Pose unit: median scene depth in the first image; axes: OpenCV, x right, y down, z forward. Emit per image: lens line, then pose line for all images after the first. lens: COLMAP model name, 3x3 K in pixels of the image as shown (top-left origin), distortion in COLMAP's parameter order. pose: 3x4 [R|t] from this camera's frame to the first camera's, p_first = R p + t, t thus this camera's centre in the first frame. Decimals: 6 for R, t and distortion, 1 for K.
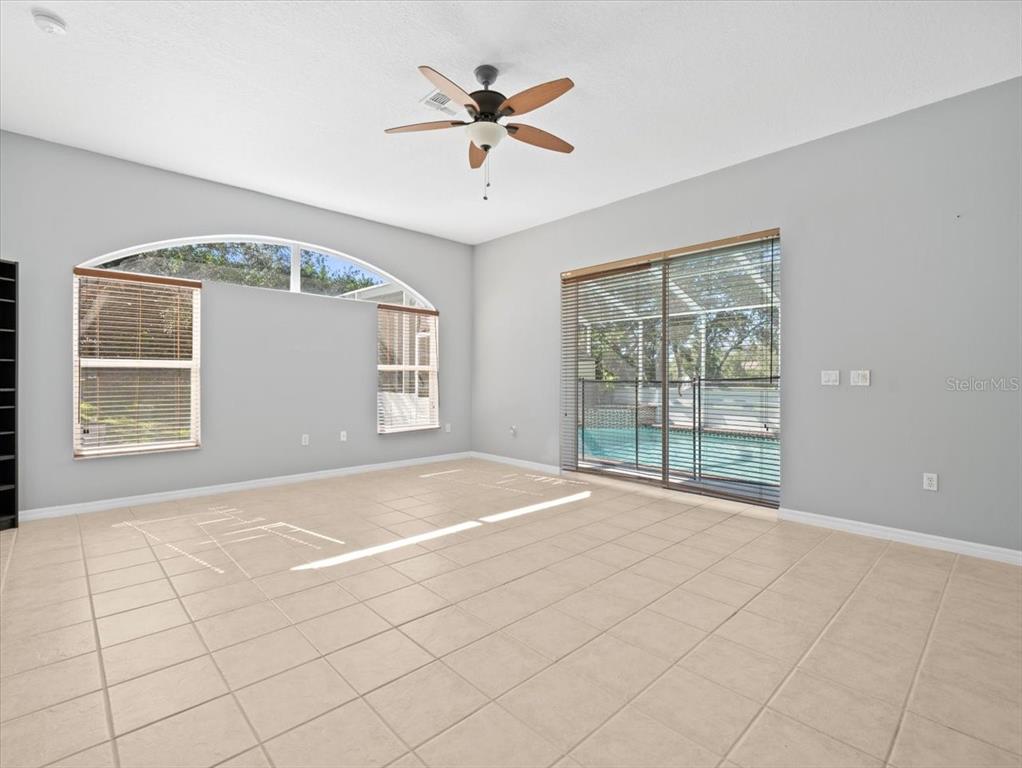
lens RADIAL K [[478.9, 0, 502.3], [0, 478.9, 382.9], [0, 0, 1]] dist [-0.005528, -0.000540]
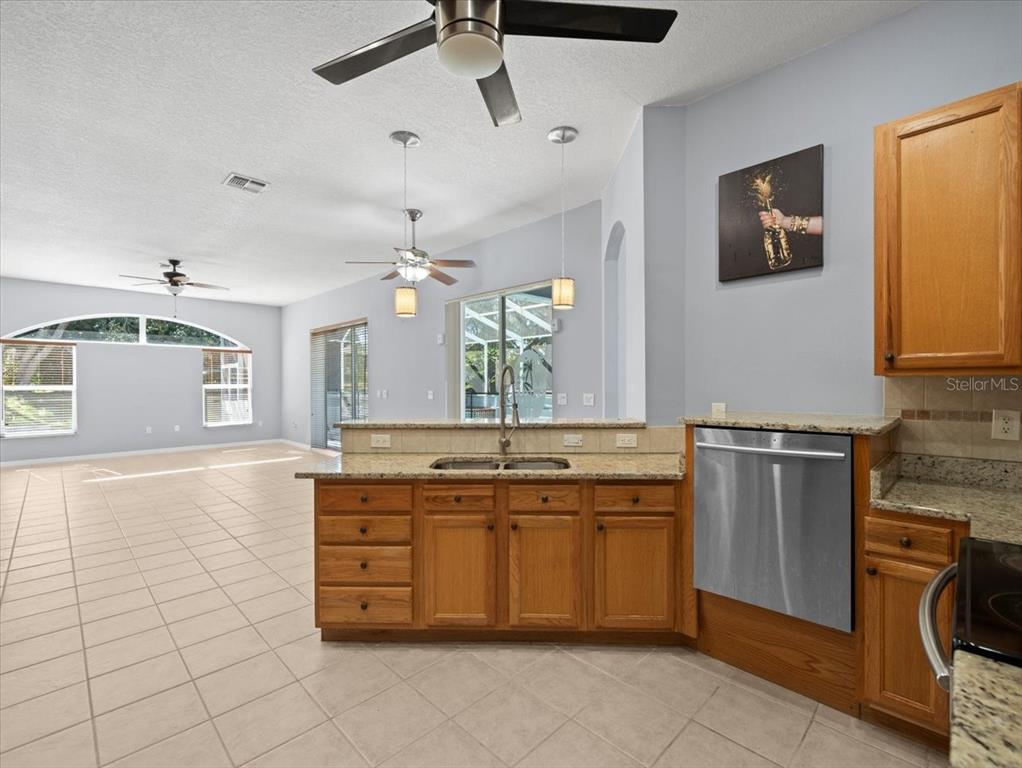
lens RADIAL K [[466.4, 0, 510.6], [0, 466.4, 387.2], [0, 0, 1]] dist [-0.002071, 0.000473]
pose [[0.999532, -0.008612, 0.029342, 0.810971], [0.008699, 0.999958, -0.002830, -0.018531], [-0.029316, 0.003083, 0.999565, -0.687245]]
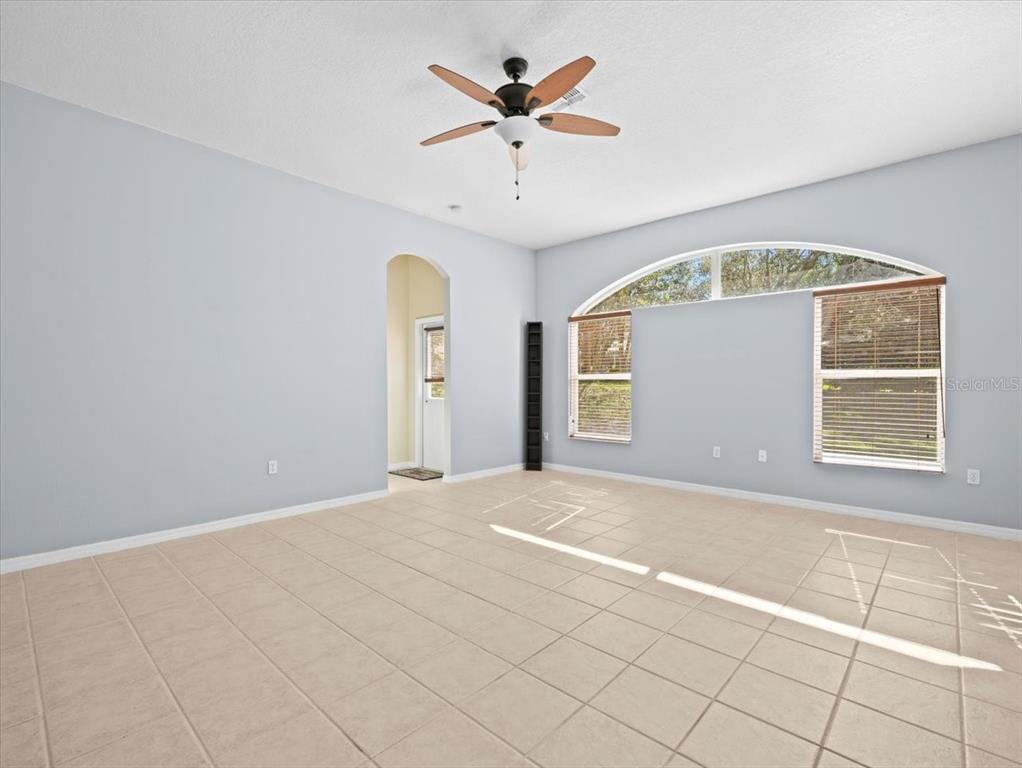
lens RADIAL K [[478.9, 0, 509.8], [0, 478.9, 395.2], [0, 0, 1]] dist [-0.005528, -0.000540]
pose [[0.074827, 0.019169, -0.997012, 0.500841], [-0.016202, 0.999707, 0.018005, -0.006171], [0.997065, 0.014806, 0.075115, 0.502706]]
